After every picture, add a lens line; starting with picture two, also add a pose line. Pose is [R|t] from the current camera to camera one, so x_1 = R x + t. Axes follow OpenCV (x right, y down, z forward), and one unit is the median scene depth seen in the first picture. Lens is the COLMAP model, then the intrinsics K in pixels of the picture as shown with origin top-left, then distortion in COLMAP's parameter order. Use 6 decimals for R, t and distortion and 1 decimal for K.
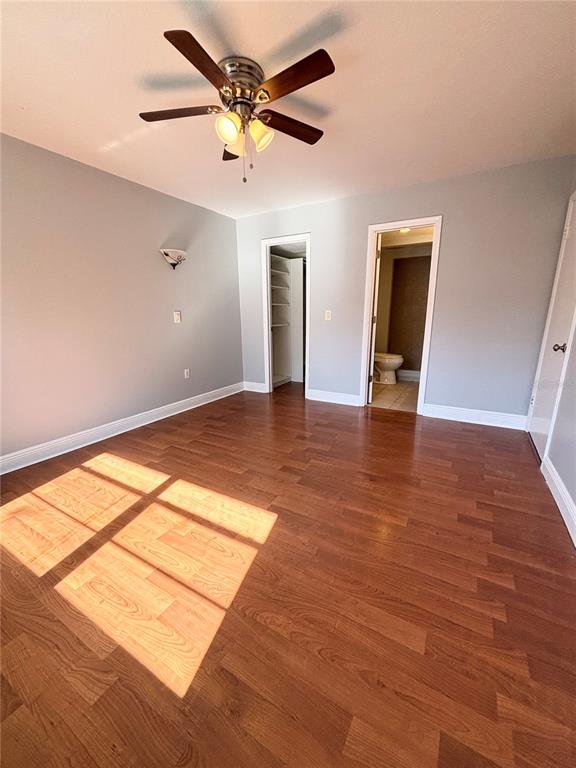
lens RADIAL K [[307.9, 0, 282.6], [0, 307.9, 388.9], [0, 0, 1]] dist [-0.001796, -0.000372]
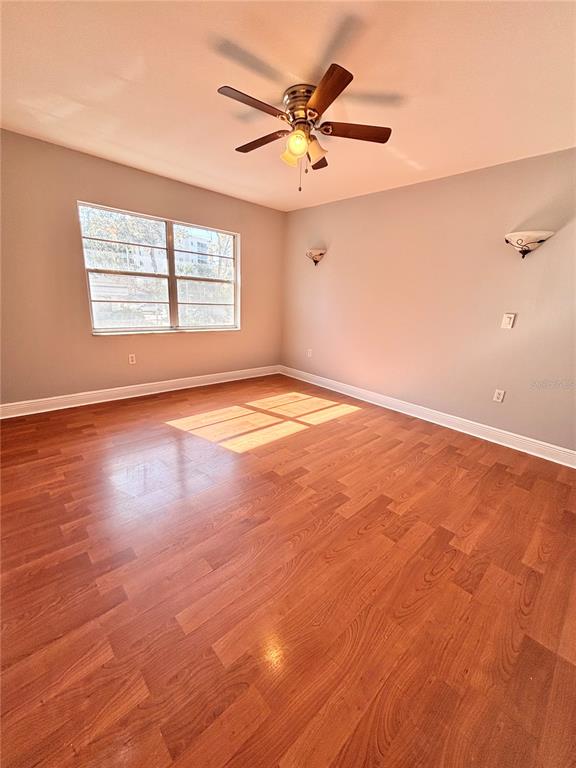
lens RADIAL K [[307.9, 0, 283.7], [0, 307.9, 379.6], [0, 0, 1]] dist [-0.001796, -0.000372]
pose [[-0.290546, 0.246322, -0.924612, 0.782532], [-0.290422, 0.898013, 0.330497, -0.270108], [0.911723, 0.364552, -0.189377, 0.965628]]
